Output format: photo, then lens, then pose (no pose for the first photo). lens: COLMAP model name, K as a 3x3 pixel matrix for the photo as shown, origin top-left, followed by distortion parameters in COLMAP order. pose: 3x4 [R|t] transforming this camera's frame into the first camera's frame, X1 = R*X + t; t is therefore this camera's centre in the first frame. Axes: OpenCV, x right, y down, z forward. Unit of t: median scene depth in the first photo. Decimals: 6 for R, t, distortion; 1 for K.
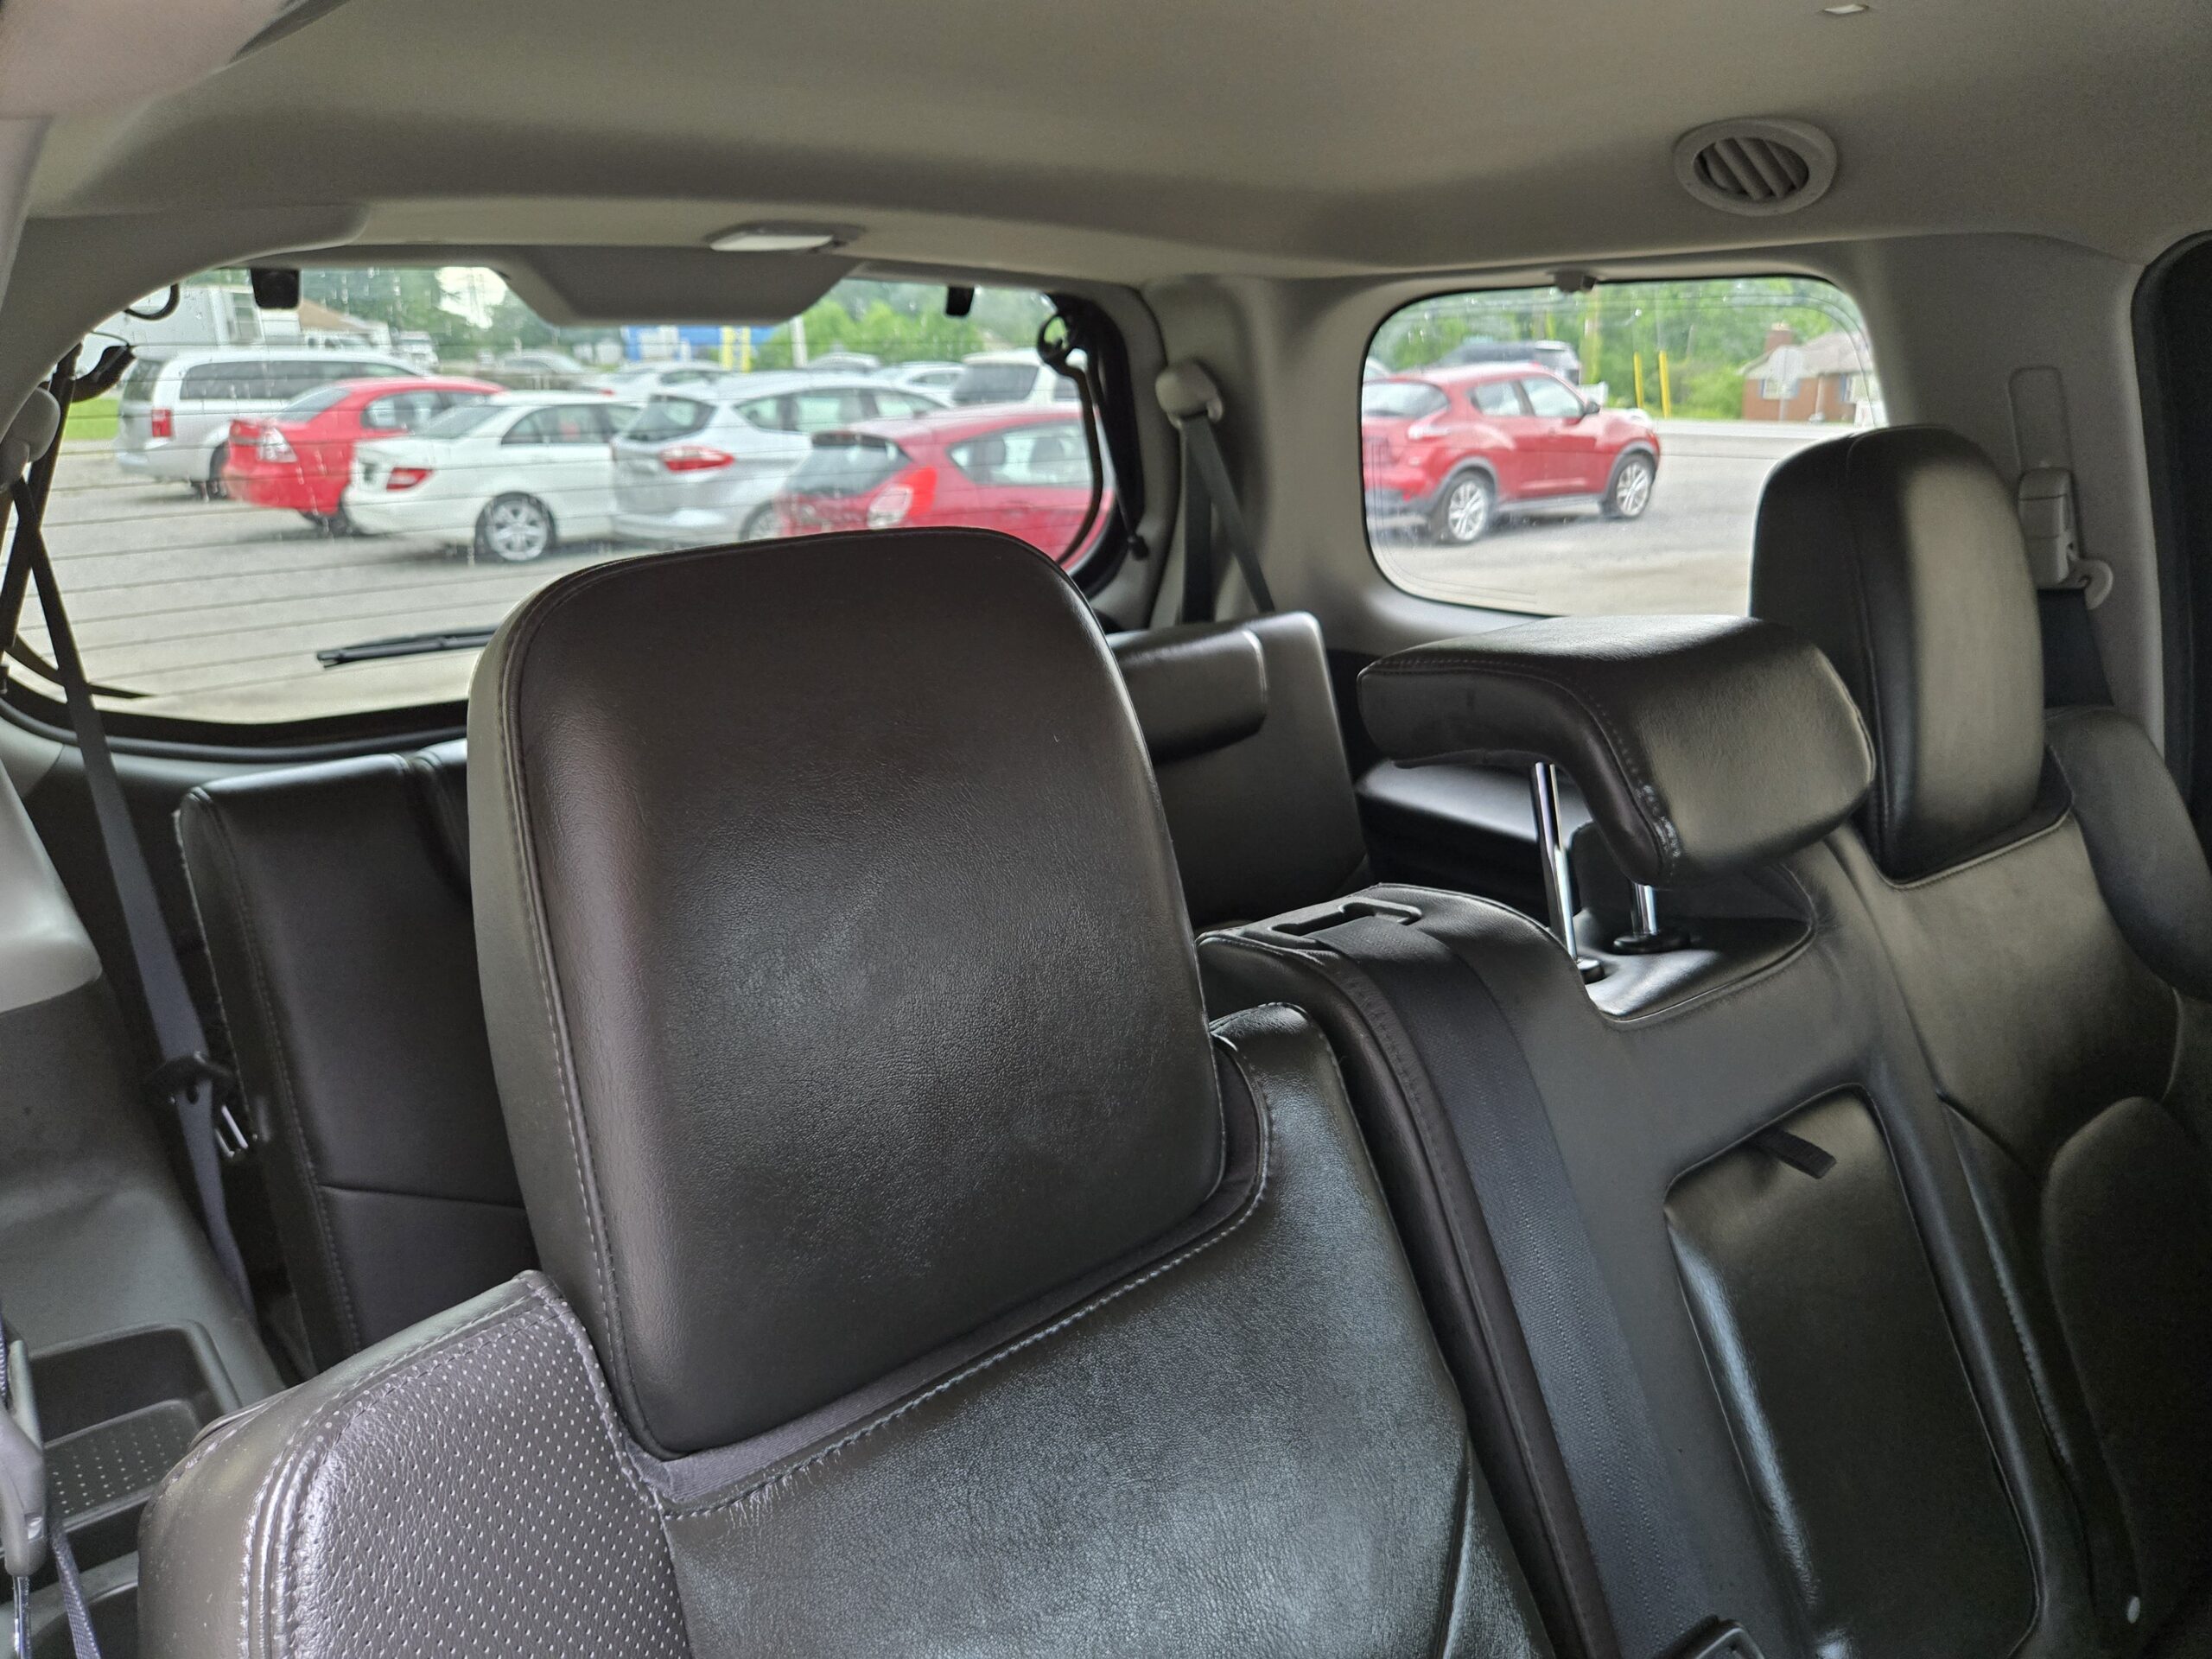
lens RADIAL K [[1518.9, 0, 1078.8], [0, 1518.9, 841.0], [0, 0, 1]] dist [0.059853, -0.058471]
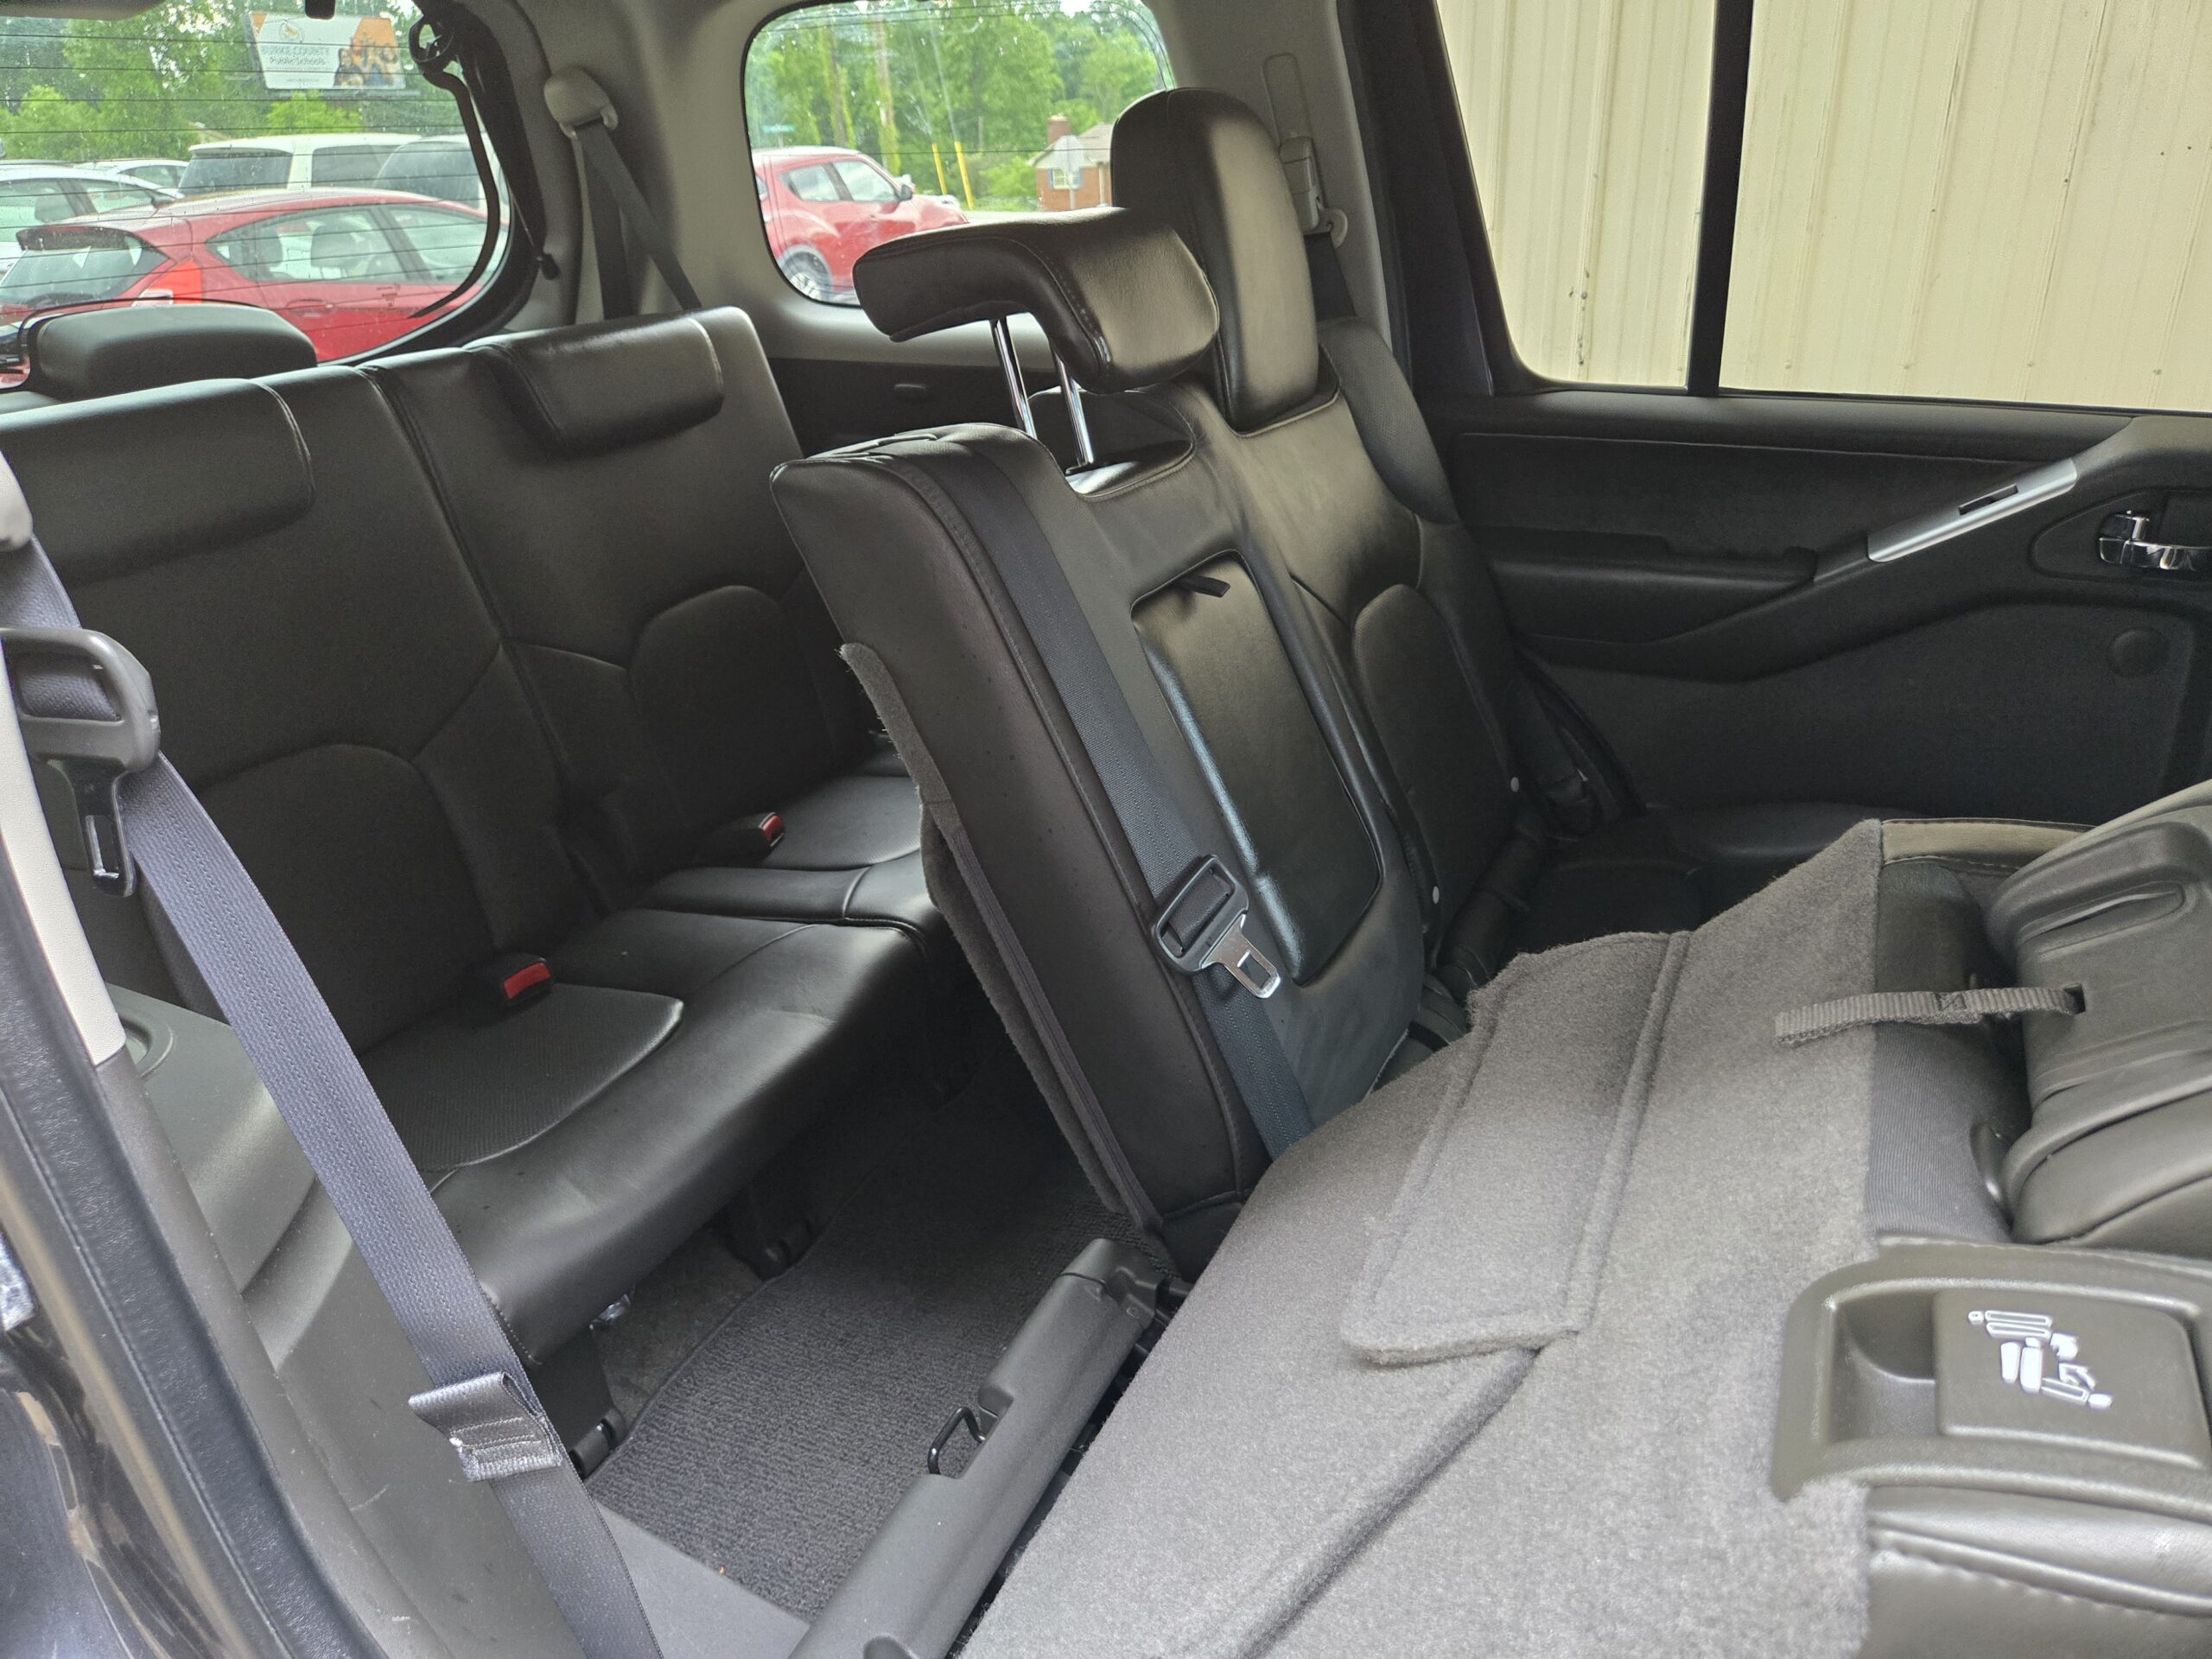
lens RADIAL K [[1518.9, 0, 1095.6], [0, 1518.9, 803.0], [0, 0, 1]] dist [0.059853, -0.058471]
pose [[0.909157, -0.174551, 0.378107, -0.136059], [0.136434, 0.982657, 0.125583, 0.140354], [-0.393470, -0.062588, 0.917205, -0.190183]]
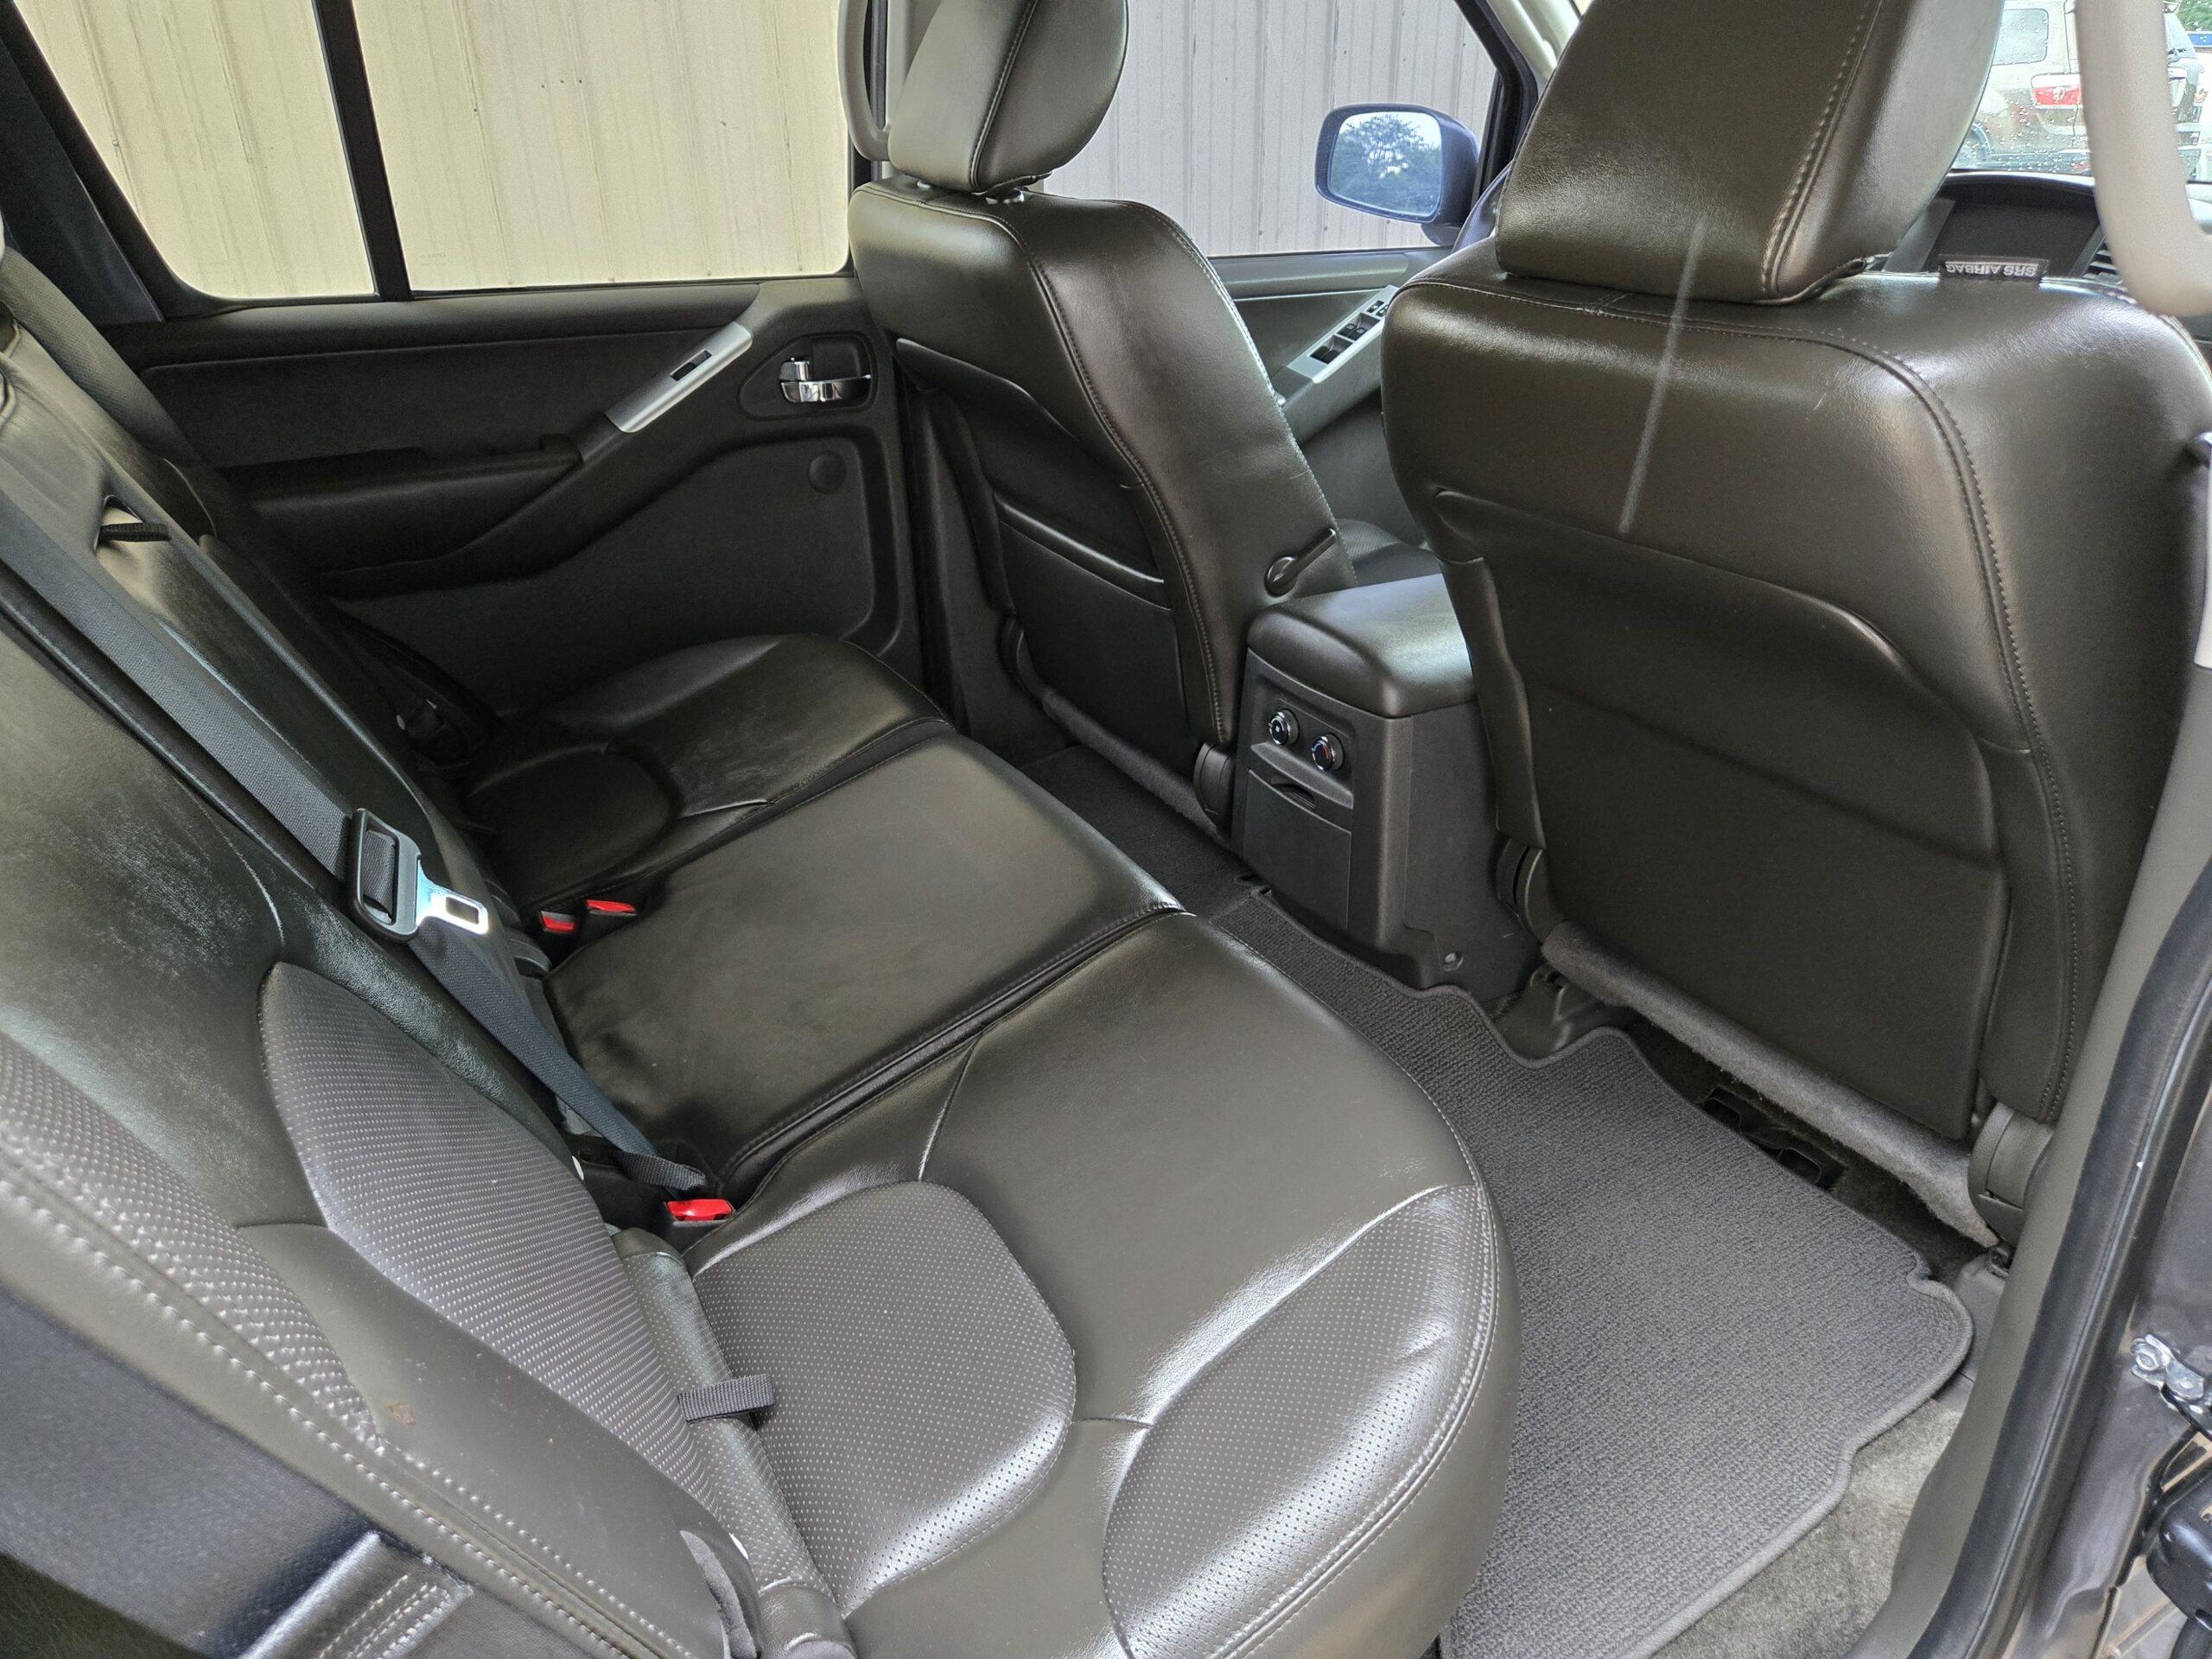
lens RADIAL K [[1518.9, 0, 1127.2], [0, 1518.9, 831.8], [0, 0, 1]] dist [0.059853, -0.058471]
pose [[0.166107, -0.431289, 0.886791, -0.376976], [0.293337, 0.880186, 0.373131, 0.122952], [-0.941468, 0.198149, 0.272718, 0.003528]]
